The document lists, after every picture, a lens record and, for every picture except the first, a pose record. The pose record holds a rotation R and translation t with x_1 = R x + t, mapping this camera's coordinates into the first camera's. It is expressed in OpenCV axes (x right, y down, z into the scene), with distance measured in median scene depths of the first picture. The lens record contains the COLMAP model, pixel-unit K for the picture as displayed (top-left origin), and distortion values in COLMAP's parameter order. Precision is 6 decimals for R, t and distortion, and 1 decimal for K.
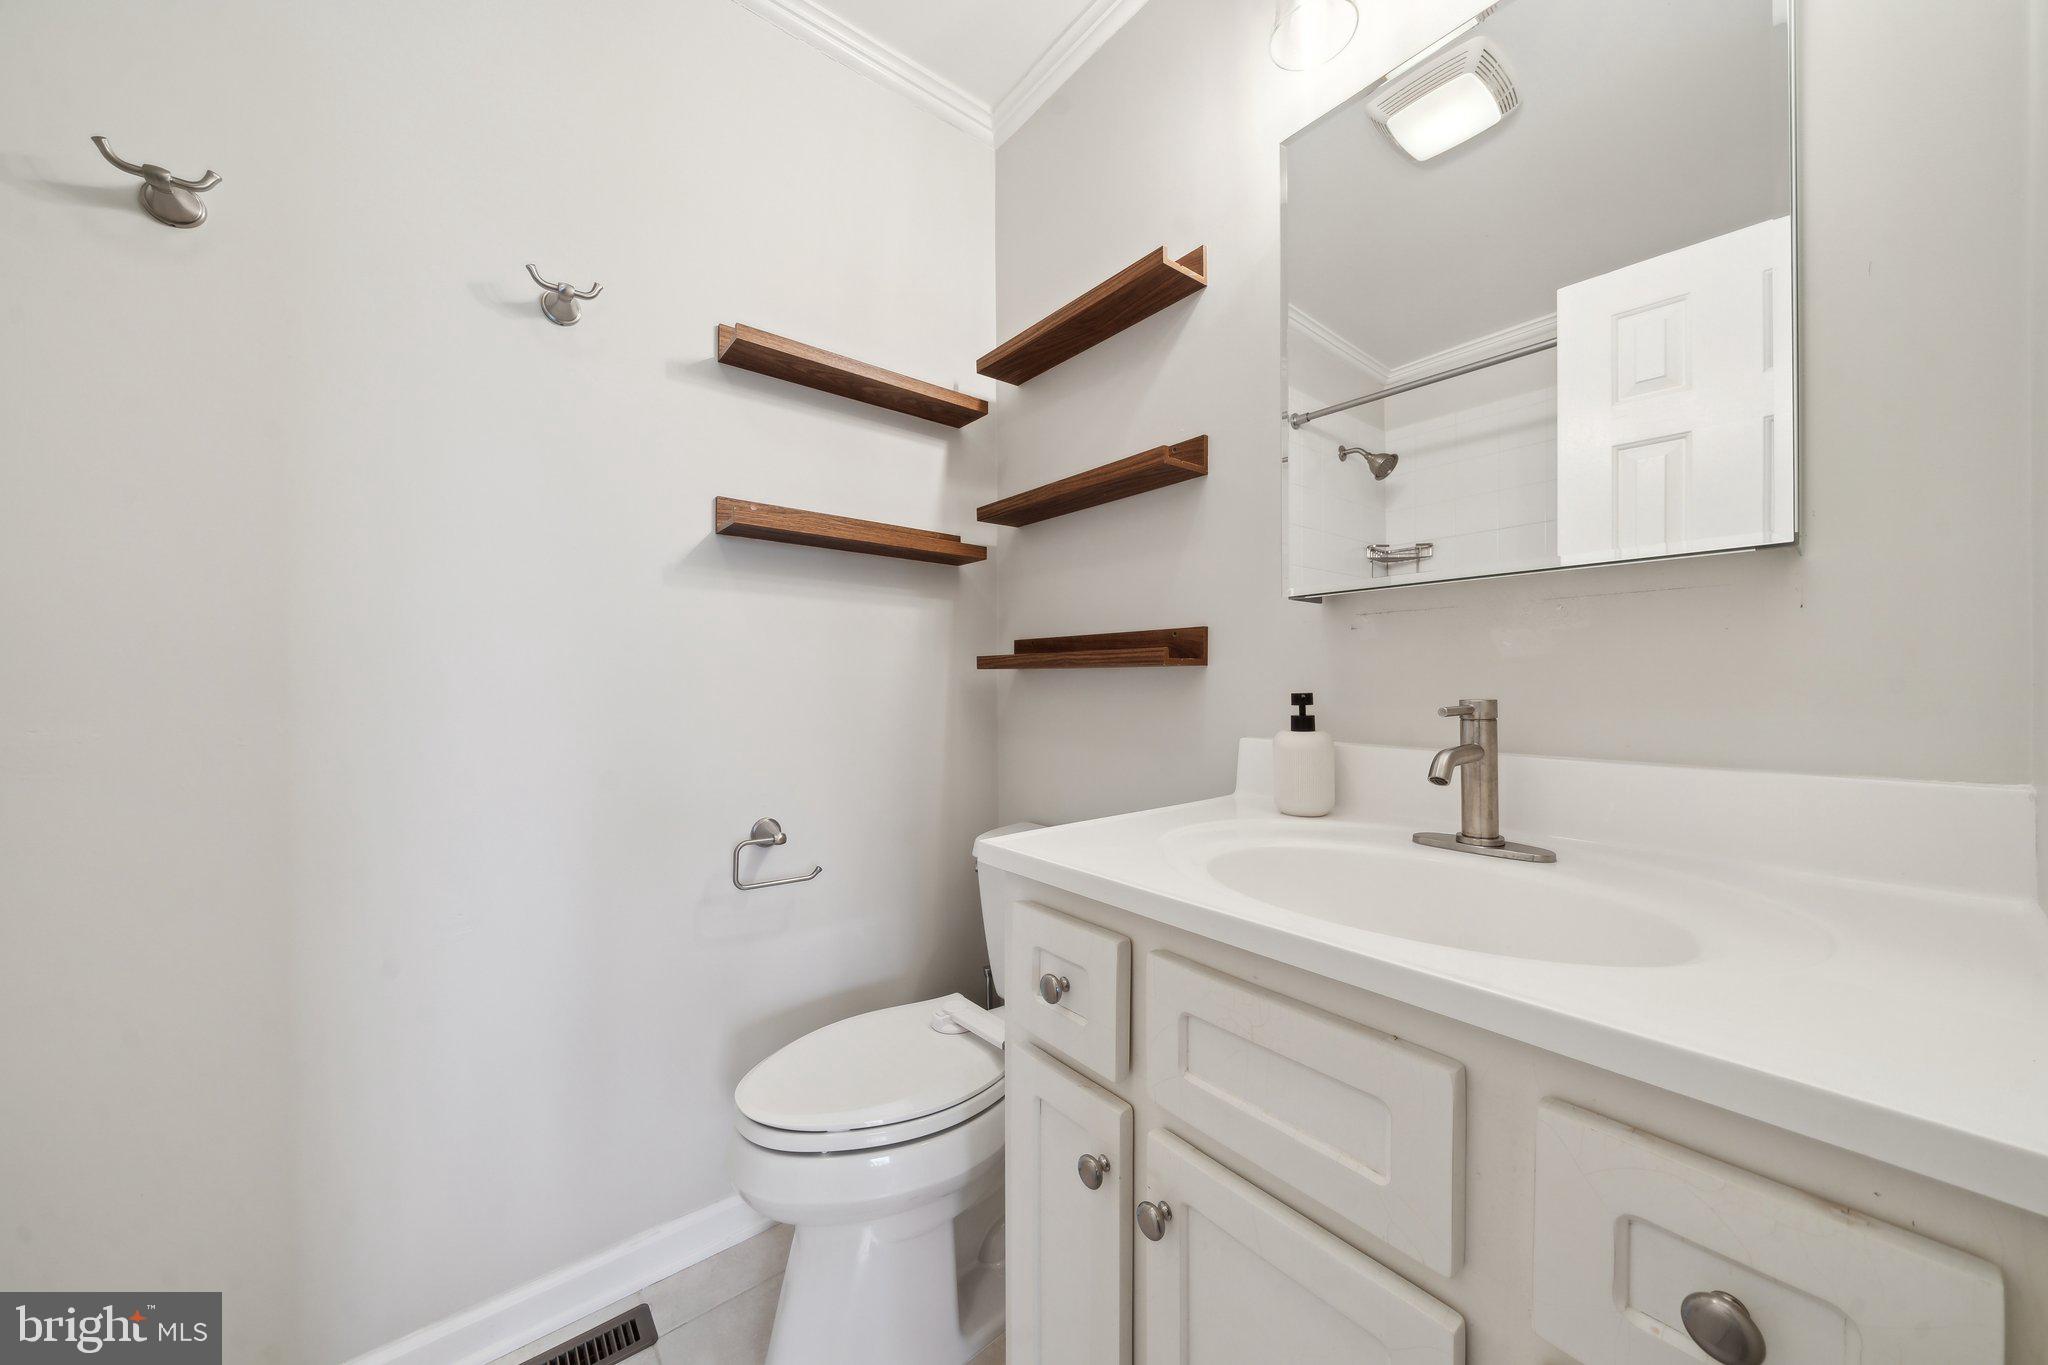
lens RADIAL K [[711.0, 0, 1021.5], [0, 711.0, 677.2], [0, 0, 1]] dist [-0.002415, -0.000801]
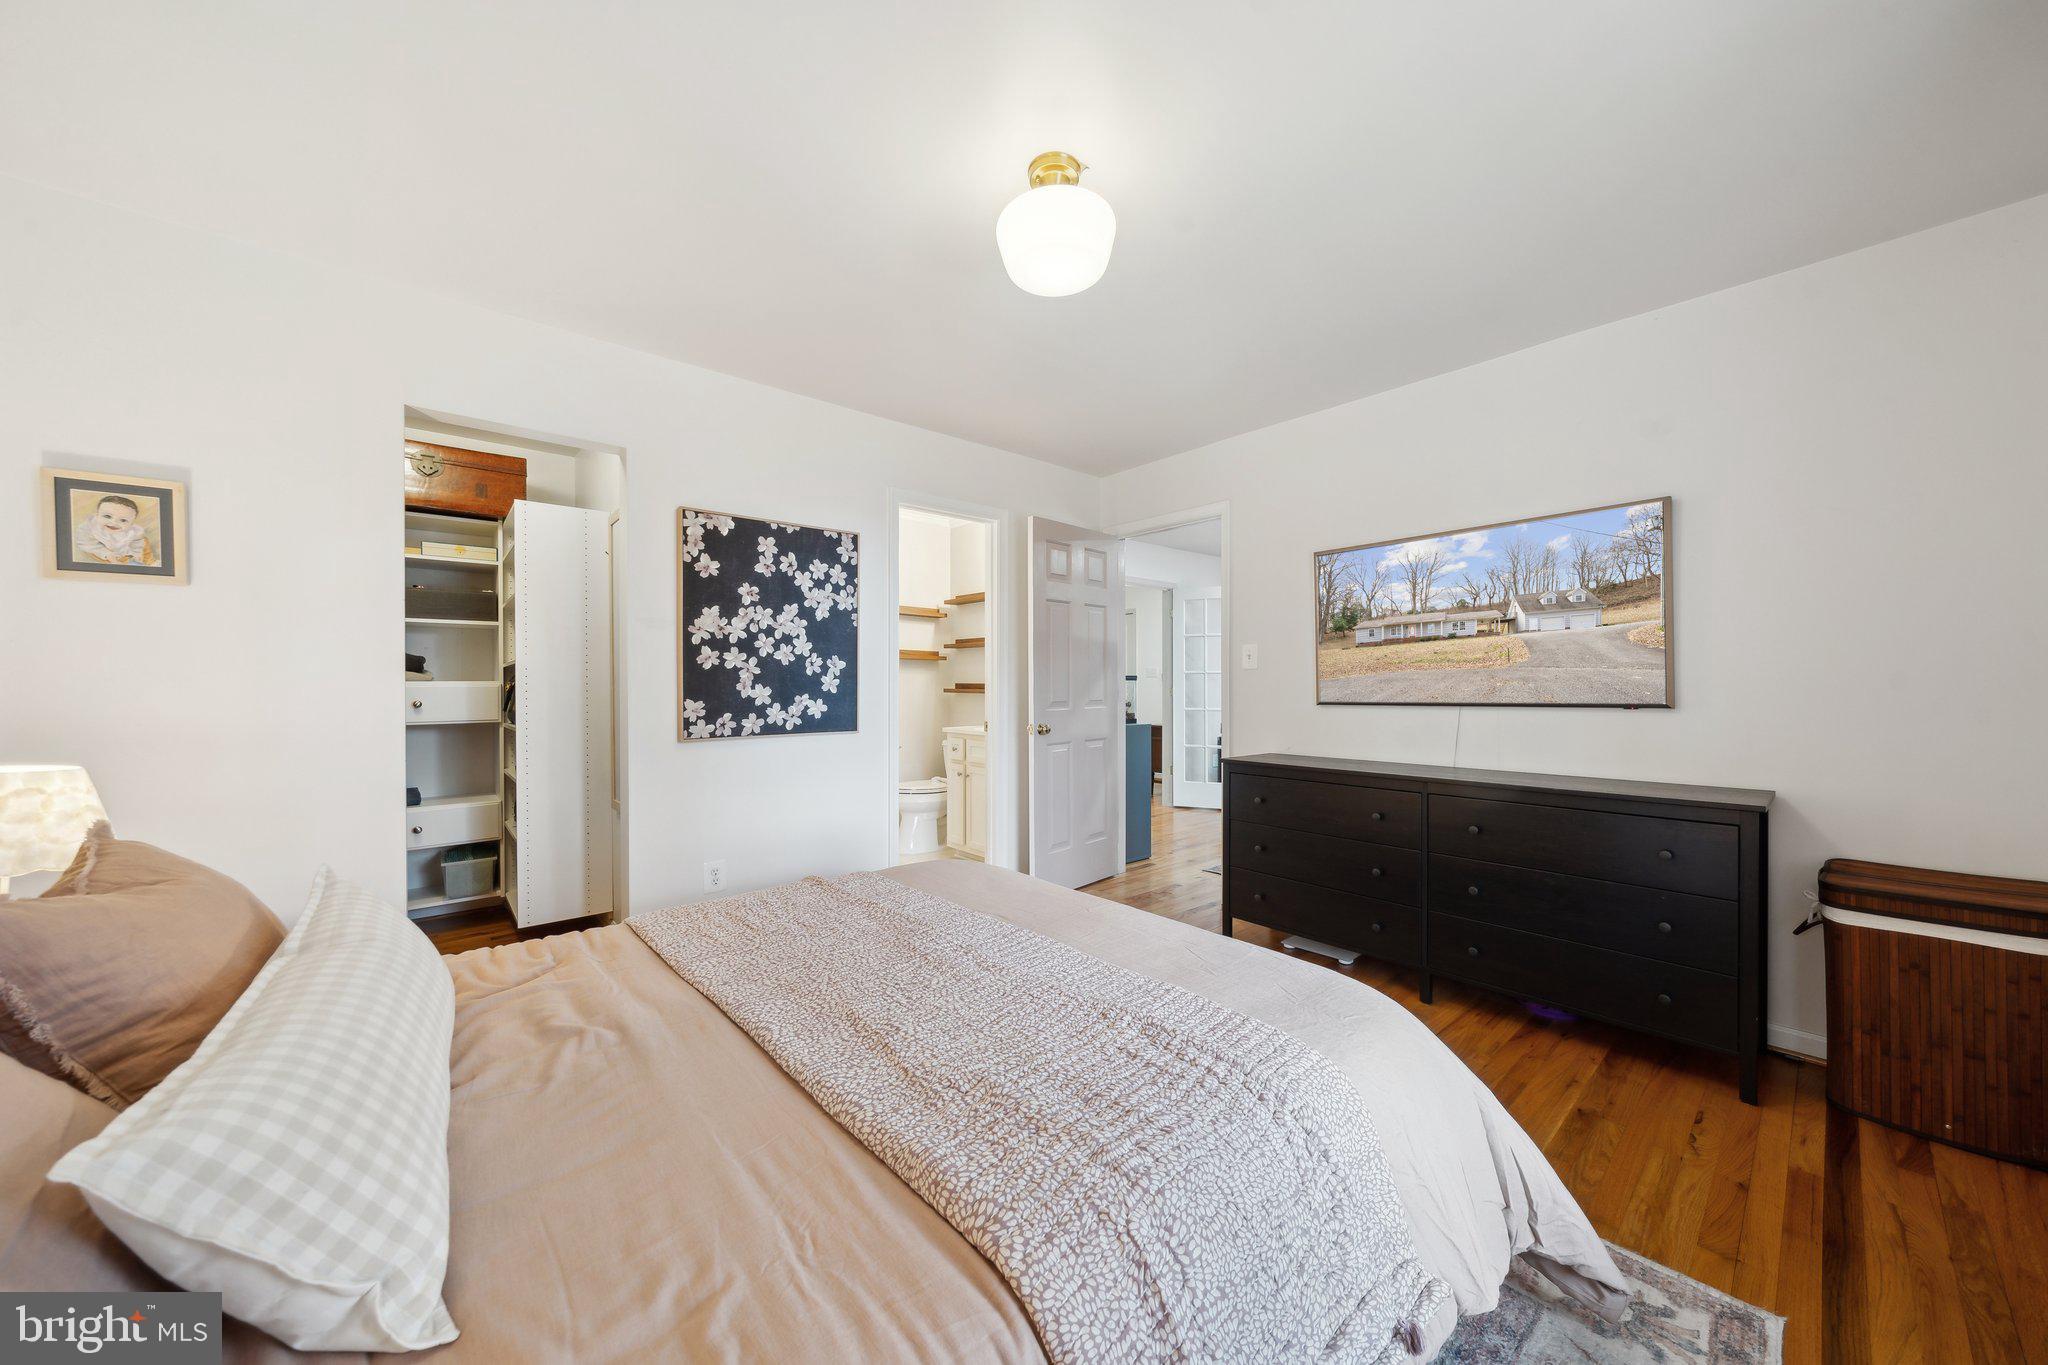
lens RADIAL K [[711.0, 0, 1025.4], [0, 711.0, 698.1], [0, 0, 1]] dist [-0.002415, -0.000801]
pose [[0.999533, 0.007101, 0.029719, 0.287615], [-0.006755, 0.999908, -0.011735, 0.065601], [-0.029799, 0.011528, 0.999489, -3.023408]]
